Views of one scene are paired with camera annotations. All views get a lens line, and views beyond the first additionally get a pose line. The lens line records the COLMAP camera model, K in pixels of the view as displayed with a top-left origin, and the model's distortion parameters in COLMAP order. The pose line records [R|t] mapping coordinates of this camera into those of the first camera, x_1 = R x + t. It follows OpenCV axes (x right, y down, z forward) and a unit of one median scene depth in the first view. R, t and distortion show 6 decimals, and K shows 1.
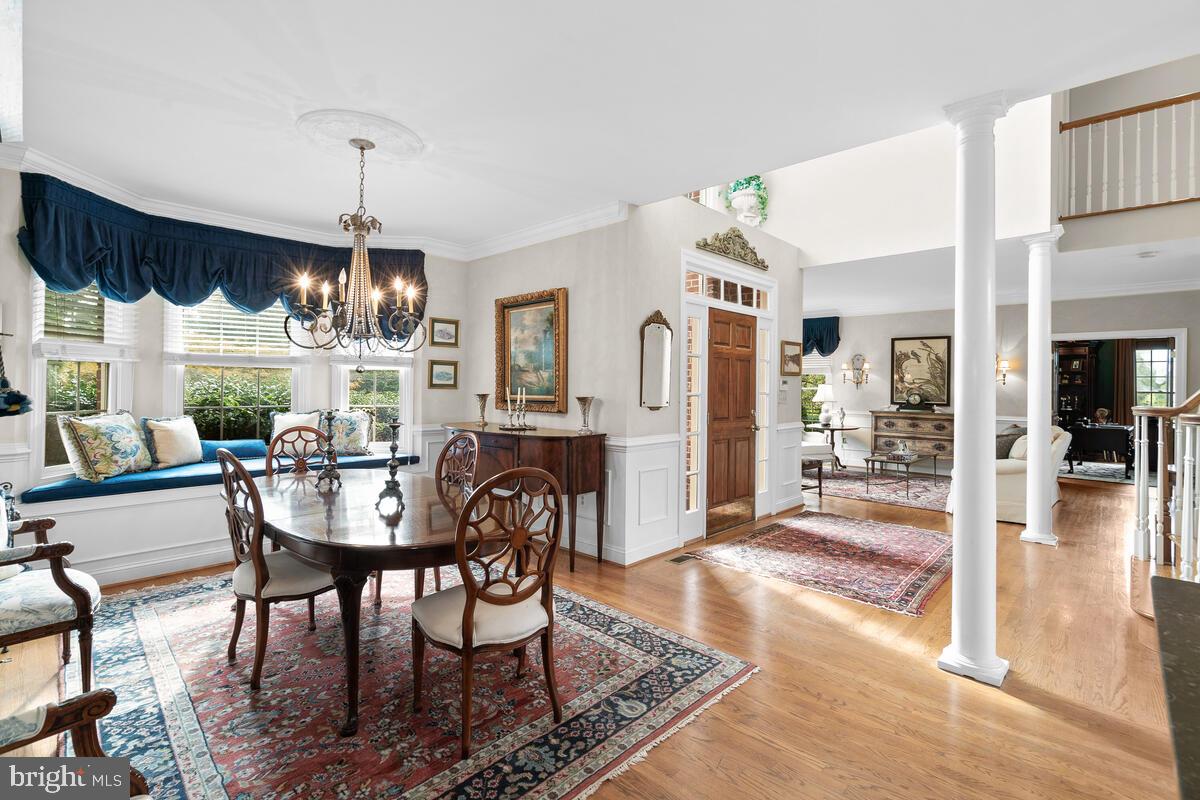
lens RADIAL K [[548.8, 0, 590.6], [0, 548.8, 385.9], [0, 0, 1]] dist [-0.001553, 0.002172]
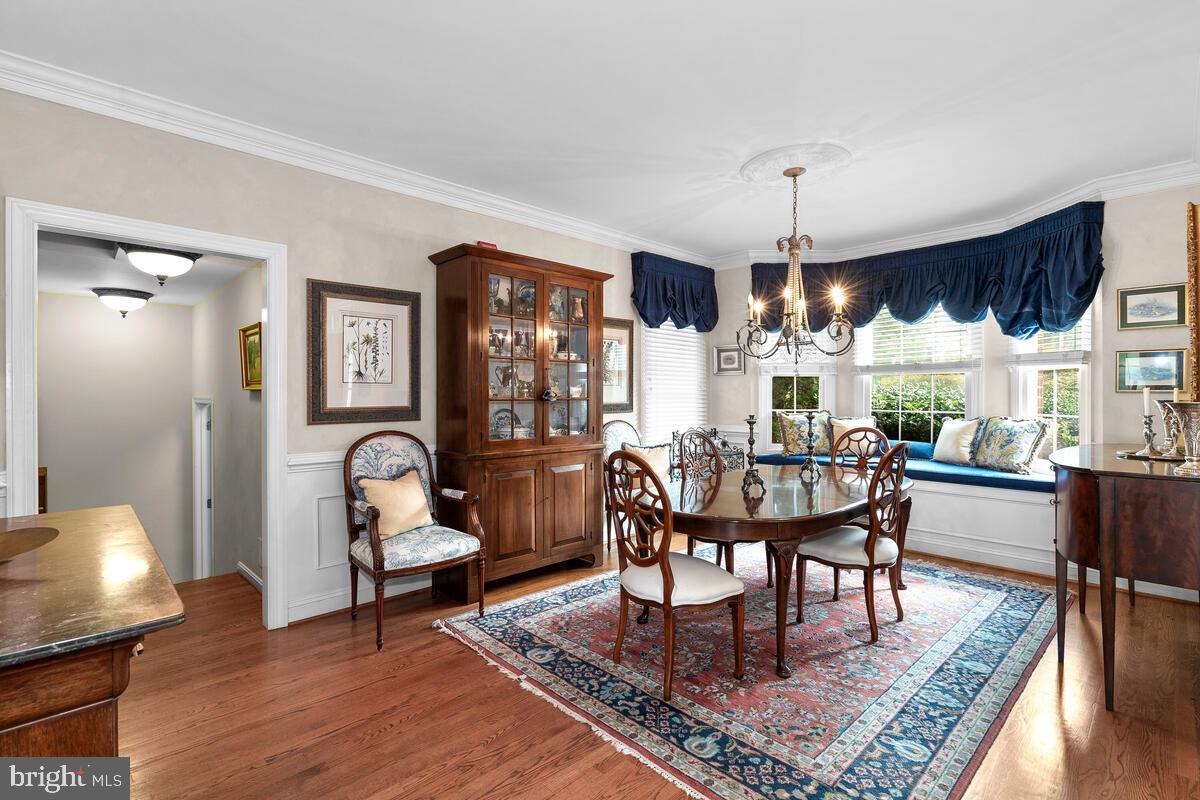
lens RADIAL K [[548.8, 0, 607.1], [0, 548.8, 397.0], [0, 0, 1]] dist [-0.001553, 0.002172]
pose [[-0.021342, -0.005191, -0.999759, 0.419644], [-0.000227, 0.999987, -0.005187, 0.014561], [0.999772, 0.000116, -0.021343, 0.379841]]
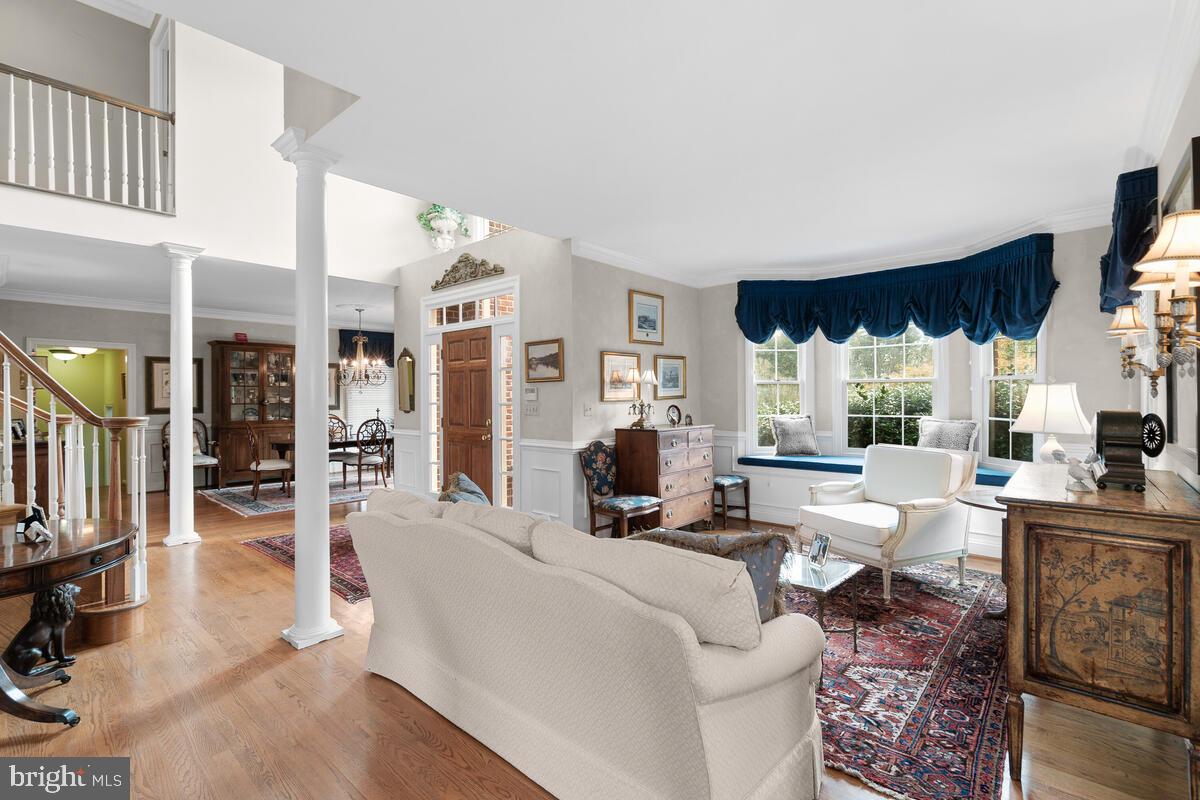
lens RADIAL K [[538.4, 0, 600.5], [0, 538.4, 398.4], [0, 0, 1]] dist [-0.007254, 0.001963]
pose [[0.050043, -0.003135, -0.998742, 1.404483], [0.007621, 0.999967, -0.002757, 0.010598], [0.998718, -0.007473, 0.050065, 1.254519]]
